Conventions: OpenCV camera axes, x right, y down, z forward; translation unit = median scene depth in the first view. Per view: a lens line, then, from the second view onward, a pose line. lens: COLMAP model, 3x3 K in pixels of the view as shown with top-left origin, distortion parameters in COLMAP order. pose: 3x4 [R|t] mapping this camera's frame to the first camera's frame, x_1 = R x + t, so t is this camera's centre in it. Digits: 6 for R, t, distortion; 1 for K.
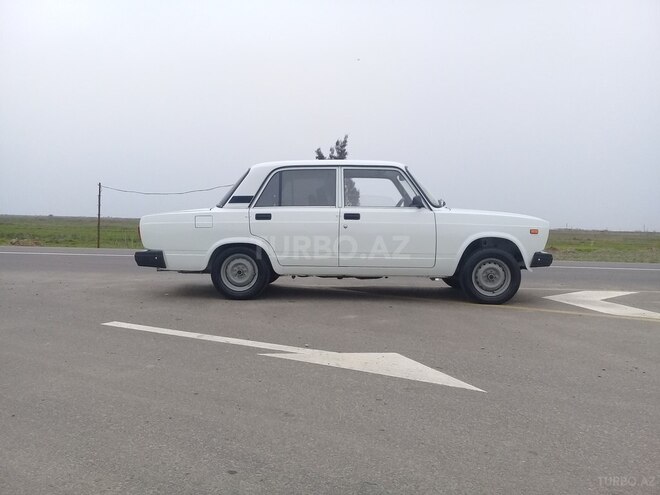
lens RADIAL K [[608.7, 0, 330.0], [0, 608.7, 247.5], [0, 0, 1]] dist [0.051666, -0.002947]
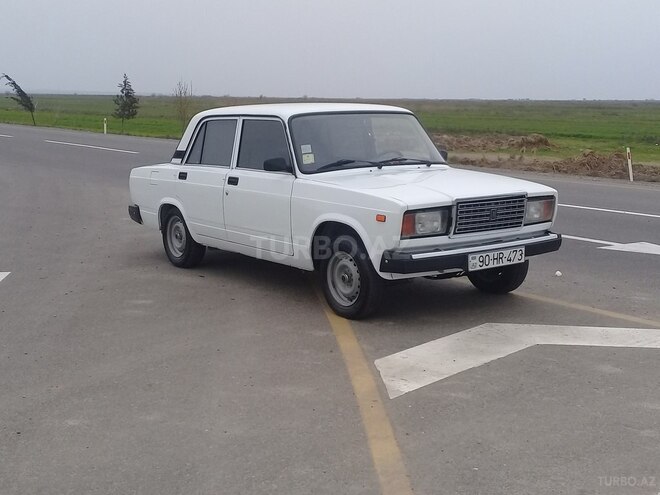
lens RADIAL K [[916.4, 0, 330.0], [0, 916.4, 247.5], [0, 0, 1]] dist [0.057598, -0.035429]
pose [[0.616515, 0.105052, -0.780304, 1.044912], [-0.022890, 0.993031, 0.115606, -0.104490], [0.787011, -0.053412, 0.614623, 0.351653]]
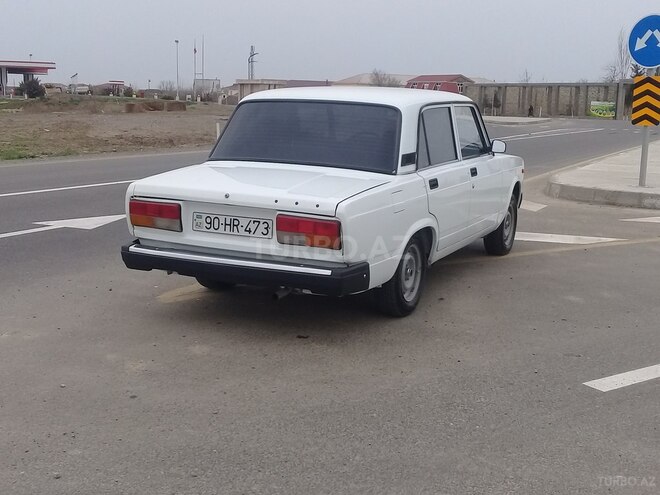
lens RADIAL K [[916.4, 0, 330.0], [0, 916.4, 247.5], [0, 0, 1]] dist [0.057598, -0.035429]
pose [[0.392094, -0.159553, 0.905983, -1.055882], [0.026544, 0.986396, 0.162226, -0.145556], [-0.919542, -0.039559, 0.390995, 0.706180]]
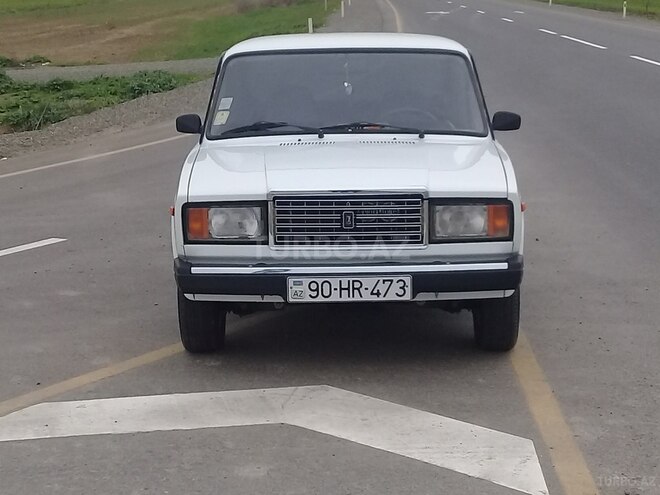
lens RADIAL K [[1455.5, 0, 330.0], [0, 1455.5, 247.5], [0, 0, 1]] dist [0.005390, 0.299104]
pose [[0.020271, 0.158086, -0.987217, 1.382348], [-0.035776, 0.986903, 0.157301, -0.170085], [0.999154, 0.032130, 0.025661, 1.070499]]
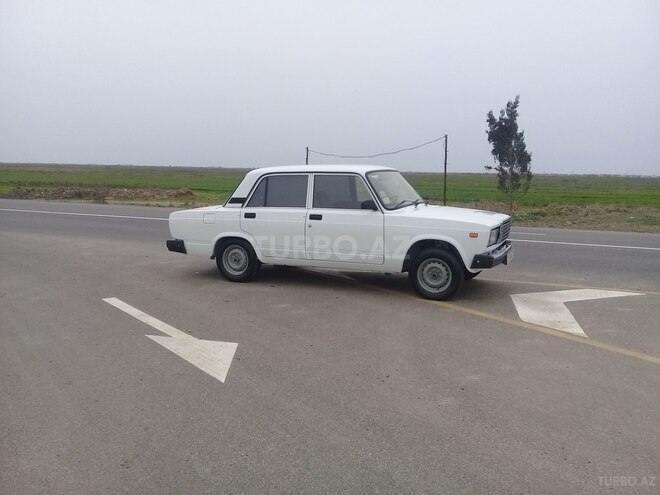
lens RADIAL K [[608.7, 0, 330.0], [0, 608.7, 247.5], [0, 0, 1]] dist [0.051666, -0.002947]
pose [[0.926300, 0.038909, -0.374772, 0.490565], [-0.009214, 0.996695, 0.080705, -0.085840], [0.376674, -0.071304, 0.923598, -0.063402]]
